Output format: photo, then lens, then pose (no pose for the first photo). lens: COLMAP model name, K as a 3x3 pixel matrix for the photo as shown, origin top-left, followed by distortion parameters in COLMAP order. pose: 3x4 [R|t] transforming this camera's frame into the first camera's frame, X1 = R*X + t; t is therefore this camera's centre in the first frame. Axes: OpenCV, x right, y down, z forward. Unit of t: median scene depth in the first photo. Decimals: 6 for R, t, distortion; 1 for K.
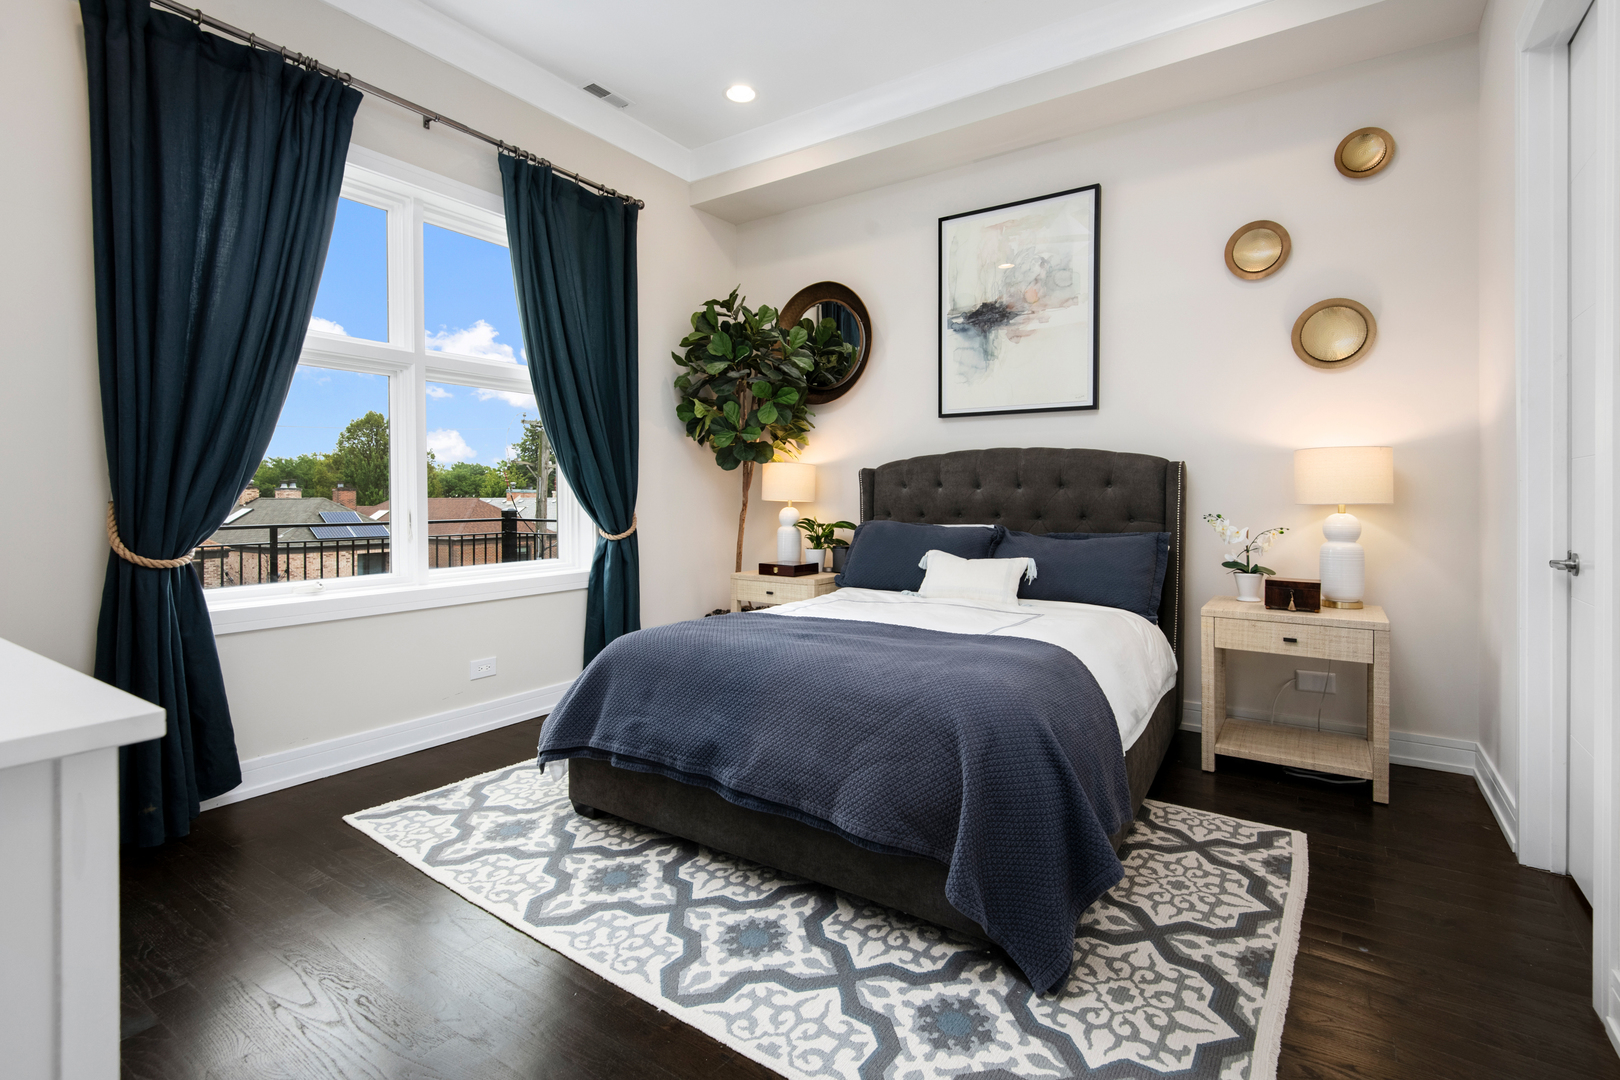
lens RADIAL K [[768.3, 0, 810.7], [0, 768.3, 501.9], [0, 0, 1]] dist [-0.001596, -0.000142]
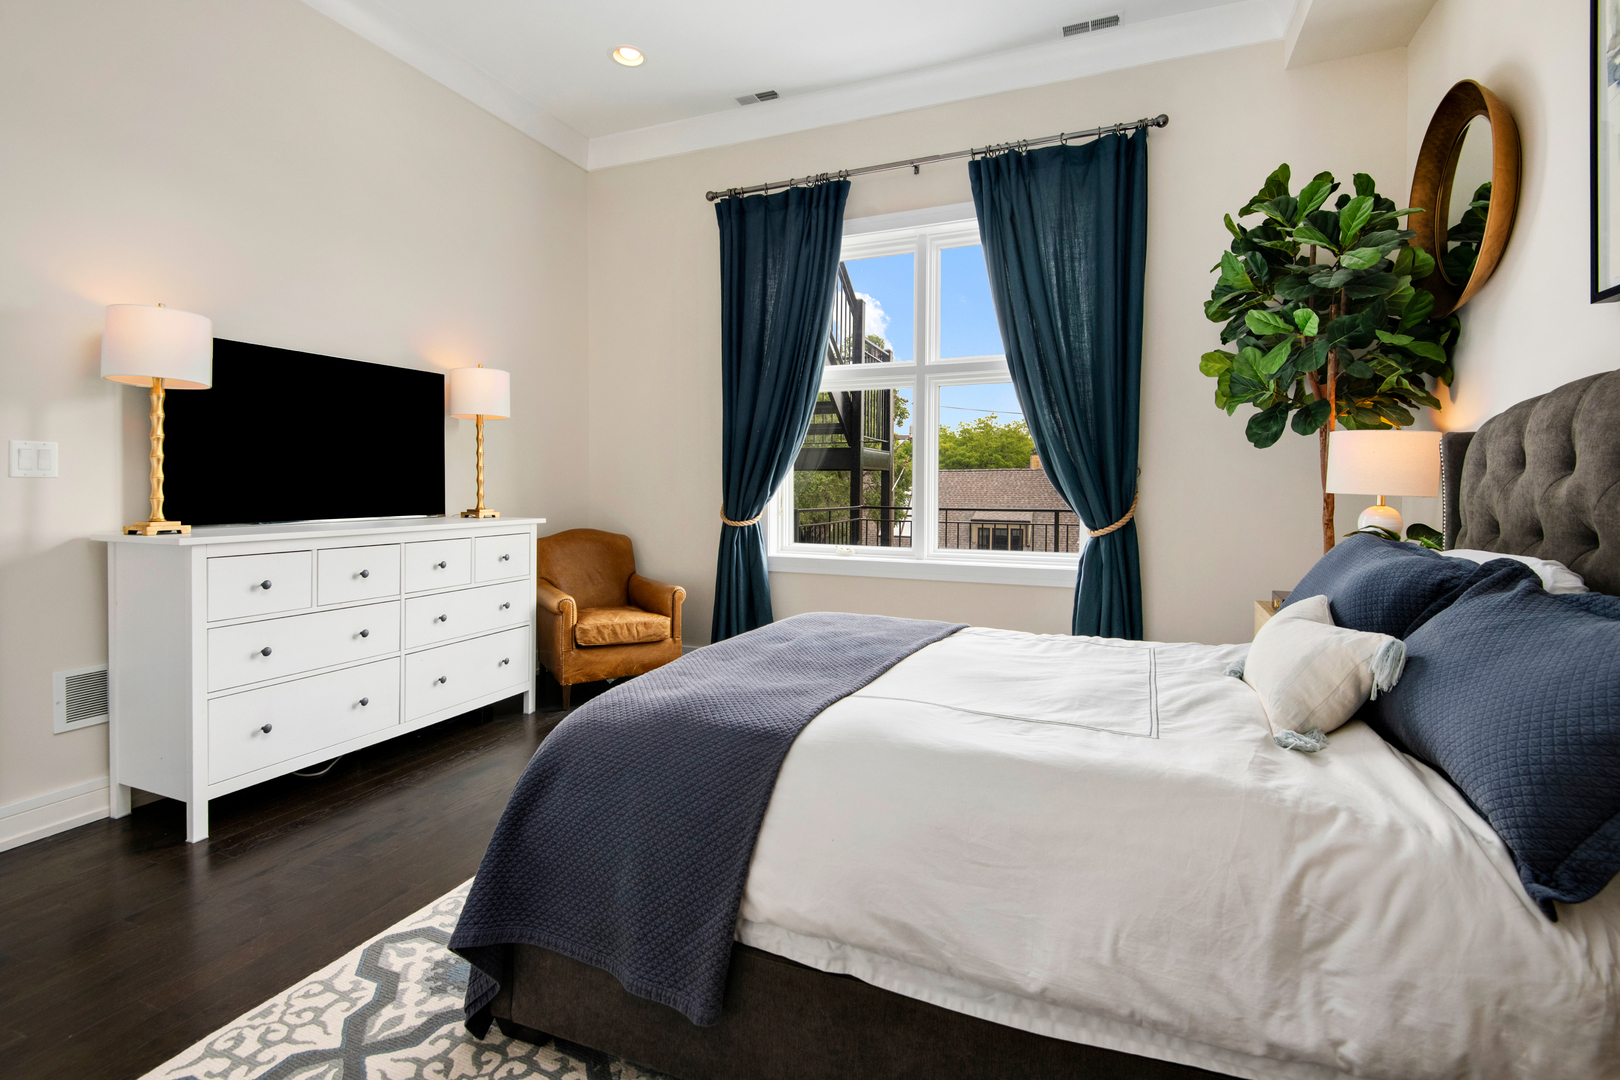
lens RADIAL K [[739.5, 0, 812.4], [0, 739.5, 488.2], [0, 0, 1]] dist [0.001169, 0.000134]
pose [[0.205646, 0.005448, -0.978611, 0.545992], [-0.004772, 0.999978, 0.004564, -0.008902], [0.978615, 0.003731, 0.205667, 0.578785]]
